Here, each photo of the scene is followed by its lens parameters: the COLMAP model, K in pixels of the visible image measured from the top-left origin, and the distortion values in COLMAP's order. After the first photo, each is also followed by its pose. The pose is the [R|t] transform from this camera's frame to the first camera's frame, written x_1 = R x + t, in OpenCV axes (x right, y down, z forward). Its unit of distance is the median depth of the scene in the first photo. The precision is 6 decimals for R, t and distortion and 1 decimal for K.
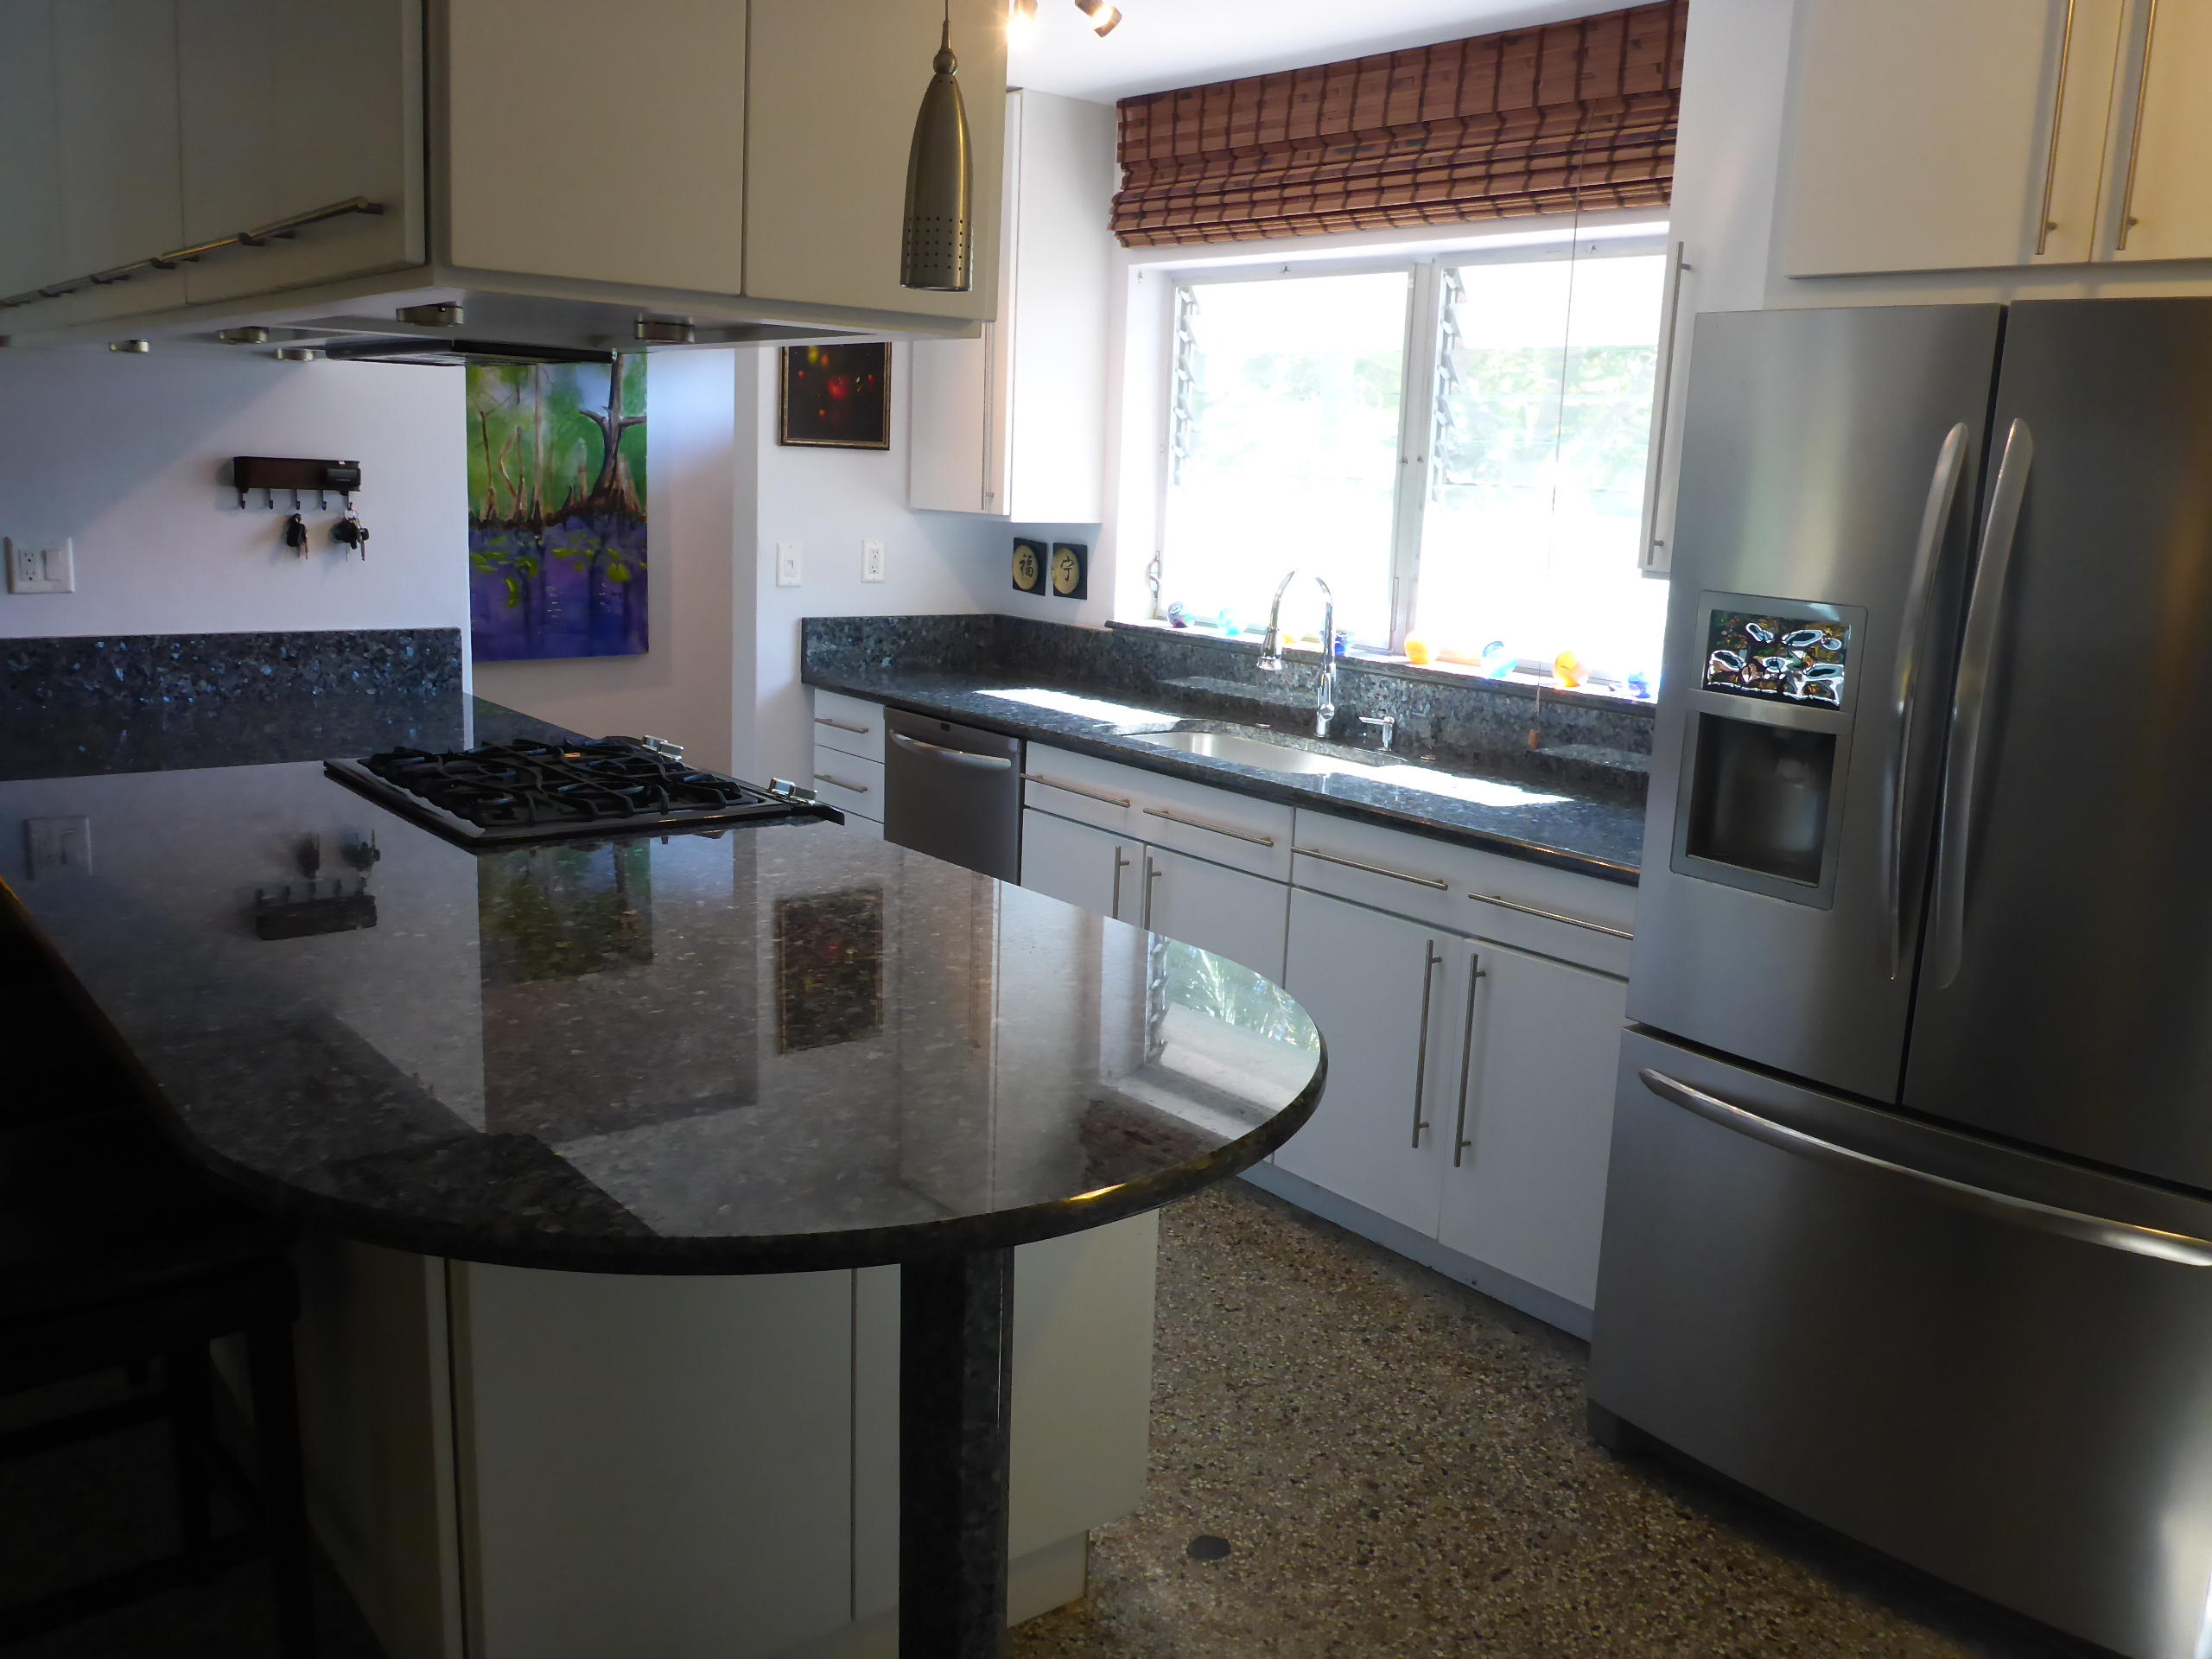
lens RADIAL K [[1863.6, 0, 1106.0], [0, 1863.6, 829.5], [0, 0, 1]] dist [-0.022995, 0.010258]
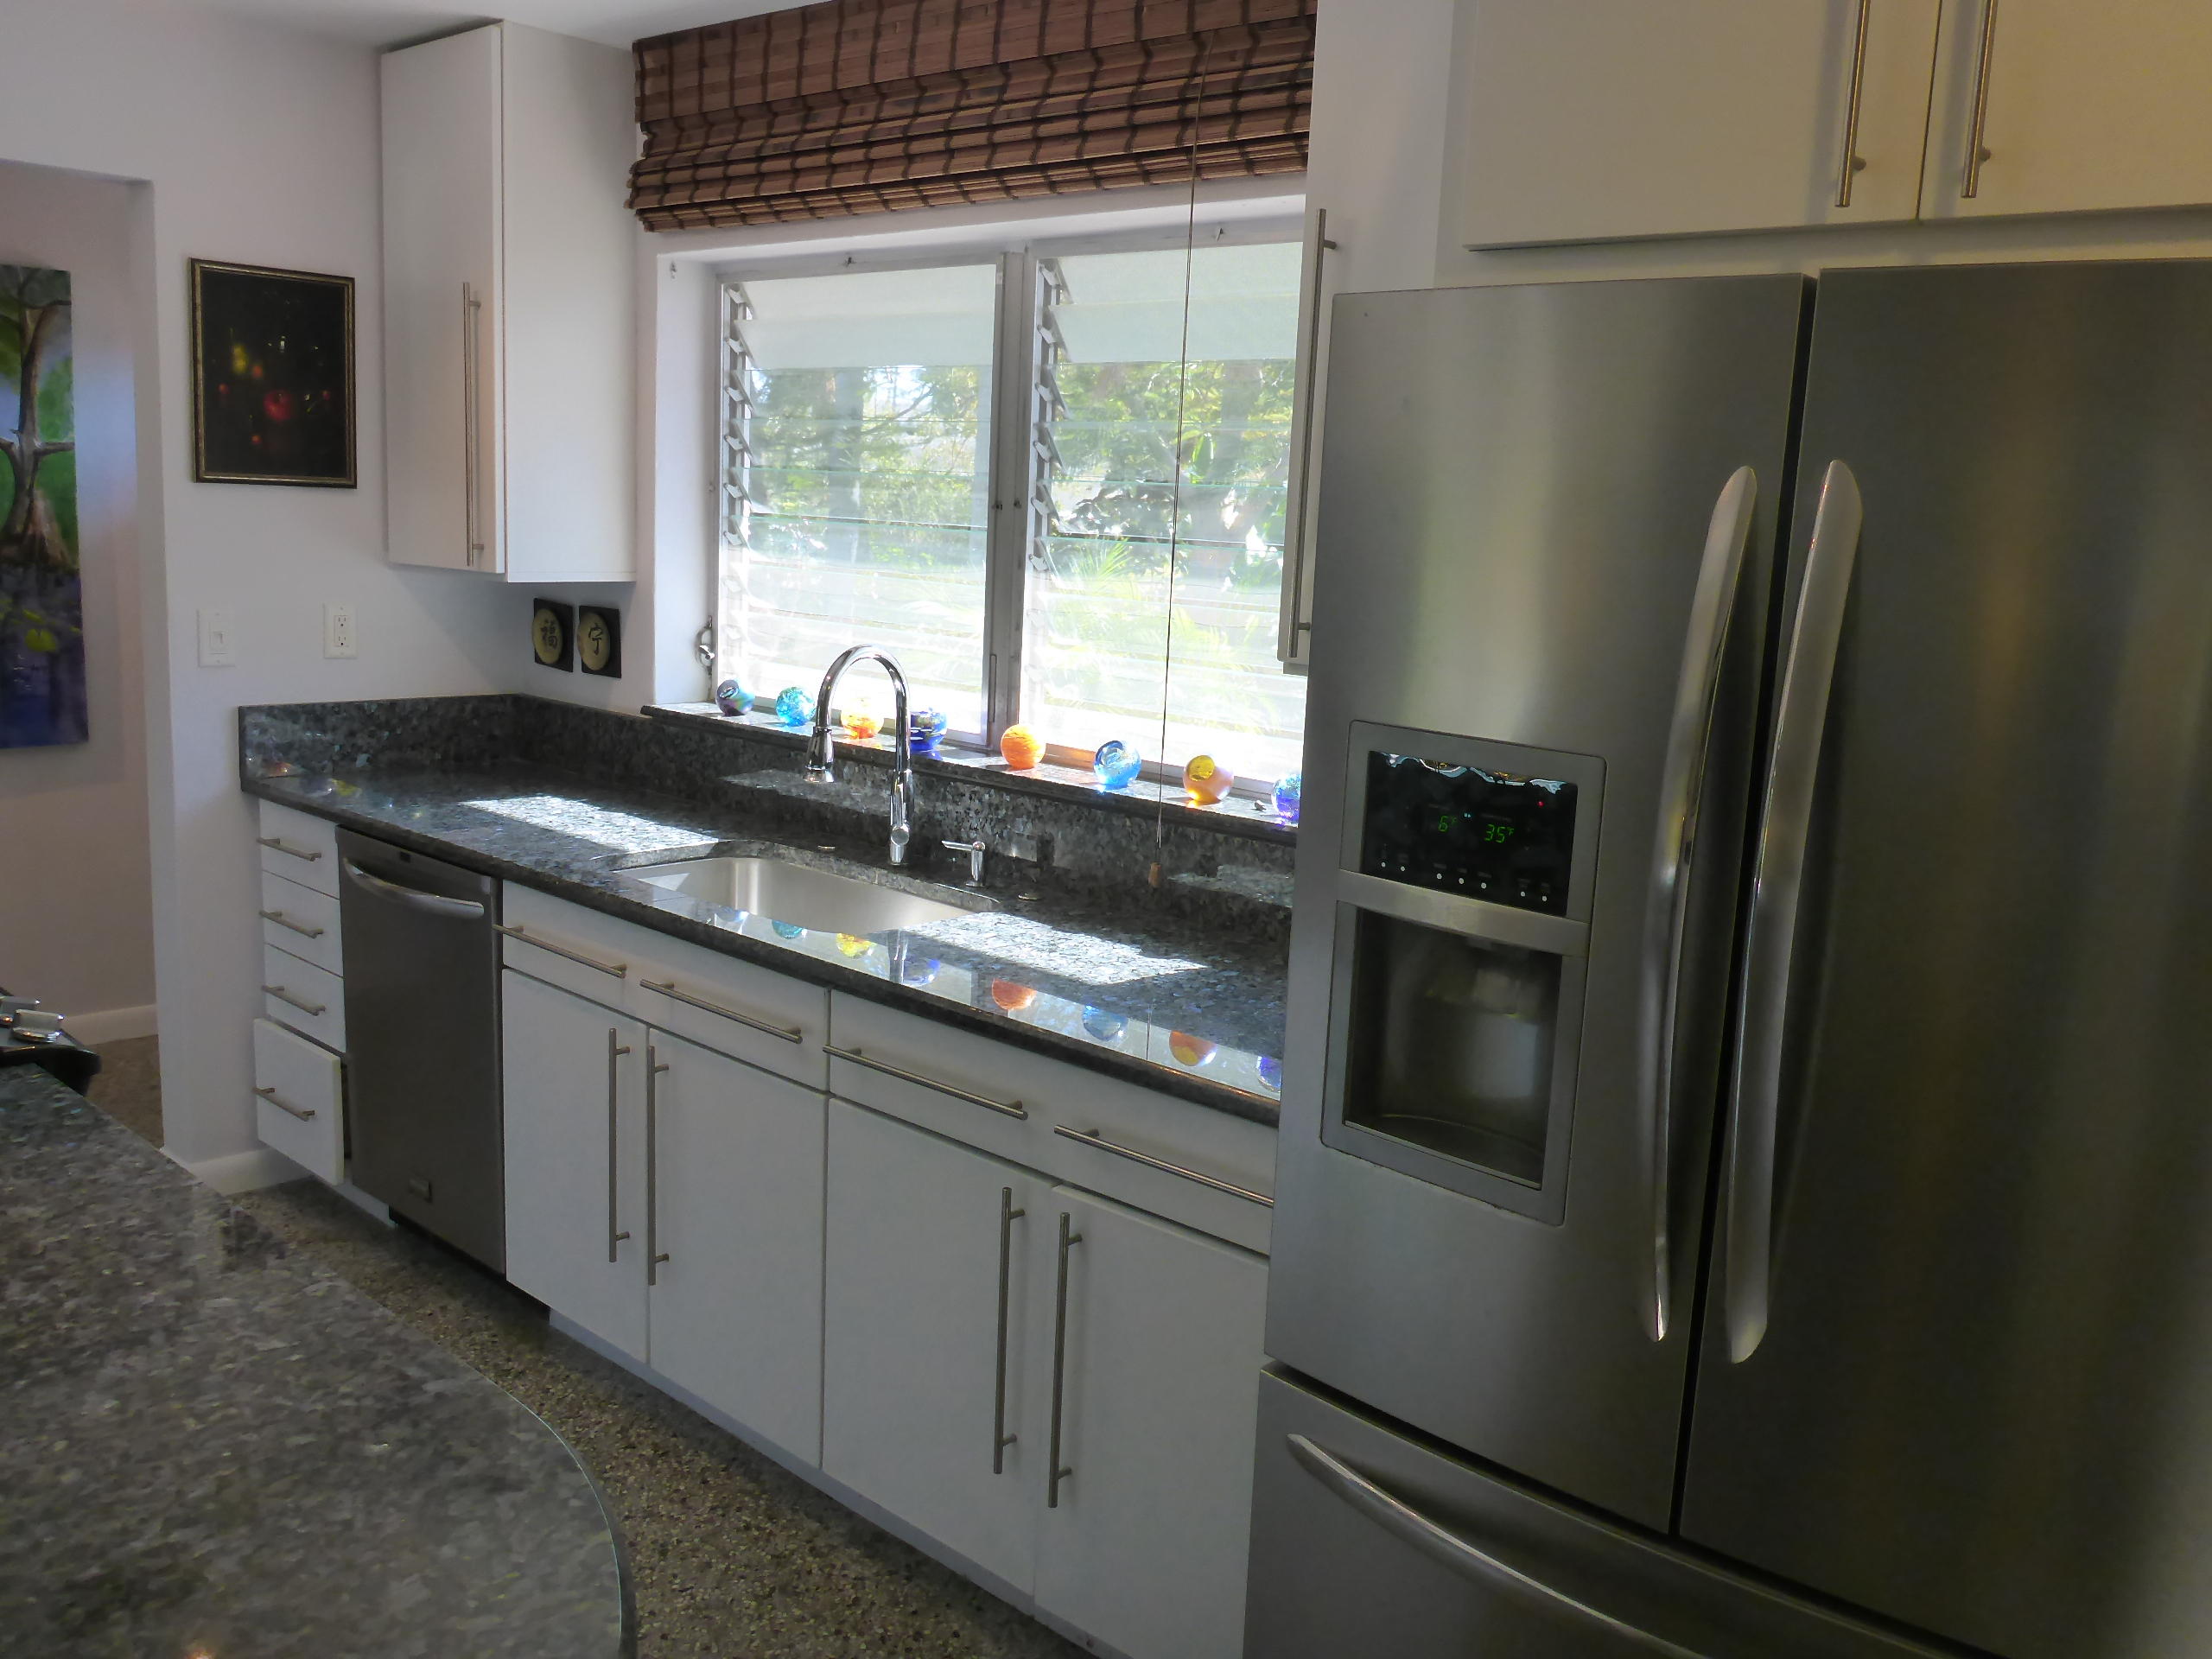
lens RADIAL K [[1863.6, 0, 1106.0], [0, 1863.6, 829.5], [0, 0, 1]] dist [-0.022995, 0.010258]
pose [[0.987560, -0.023765, 0.155438, 0.081293], [0.026171, 0.999567, -0.013447, -0.051452], [-0.155051, 0.017348, 0.987754, 0.227709]]
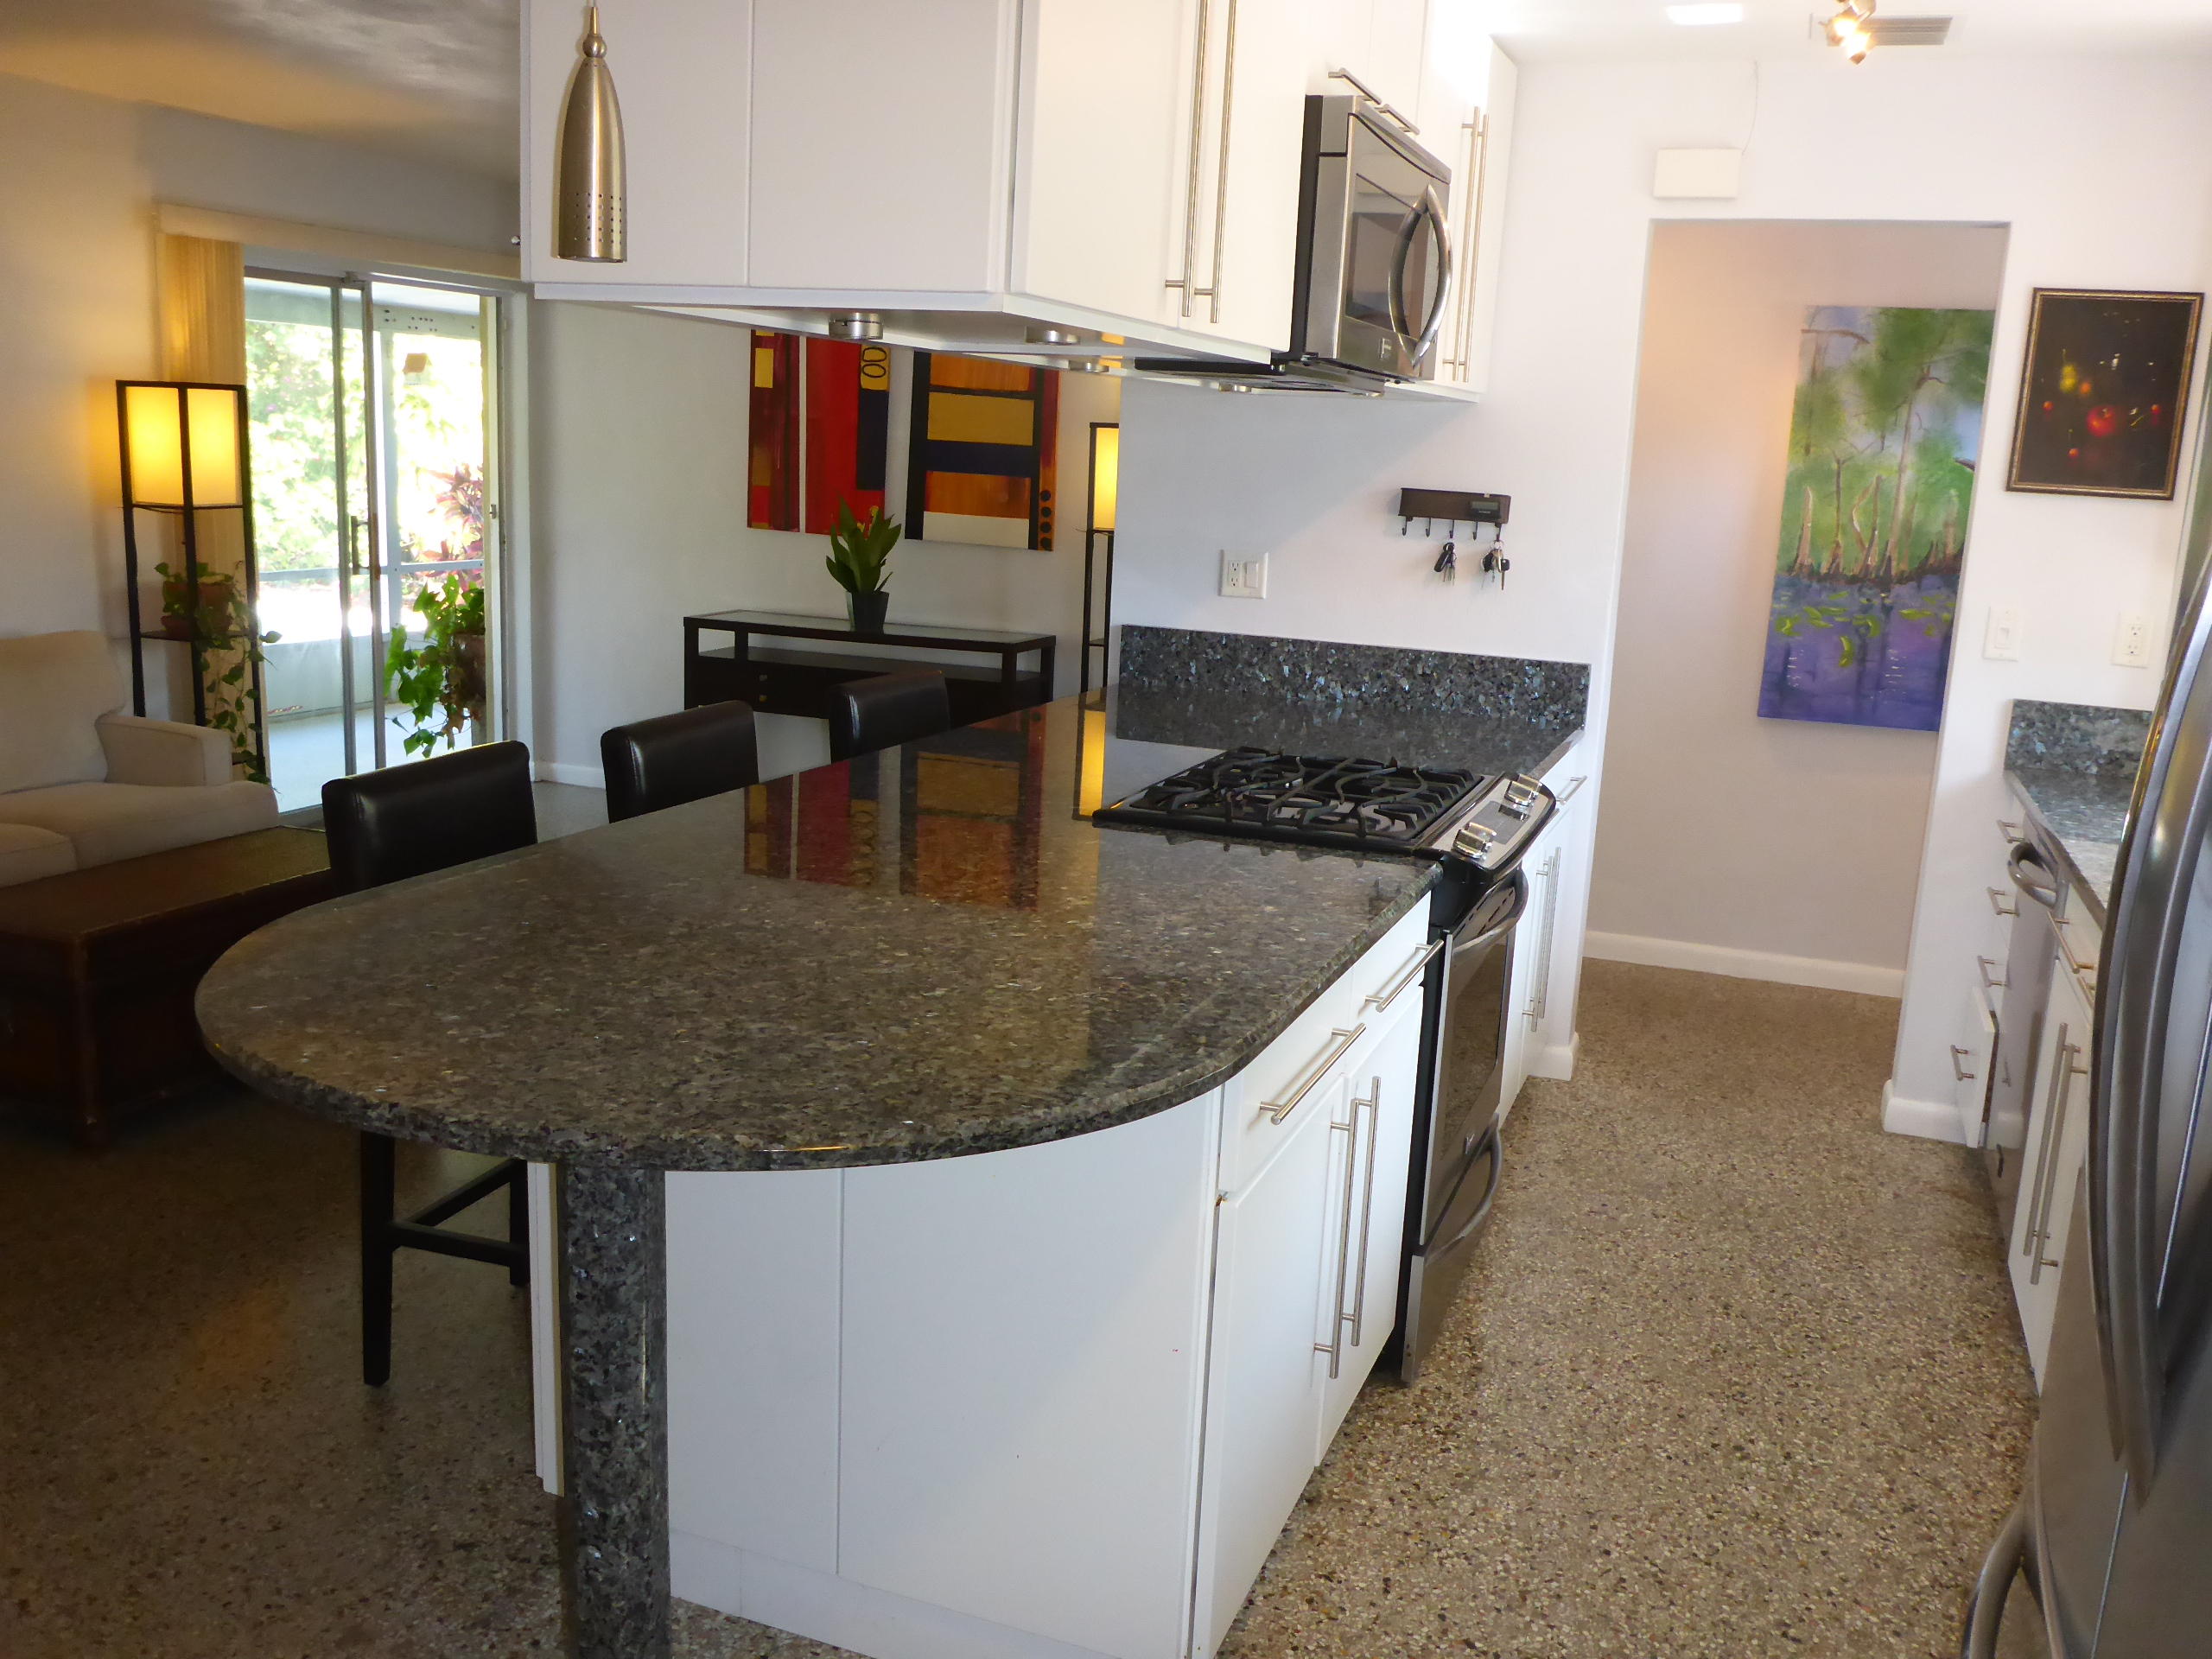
lens RADIAL K [[1863.6, 0, 1106.0], [0, 1863.6, 829.5], [0, 0, 1]] dist [-0.022995, 0.010258]
pose [[0.515768, 0.157041, -0.842212, 0.392916], [-0.194800, 0.978804, 0.063215, -0.035869], [0.834288, 0.131458, 0.535427, 0.271573]]
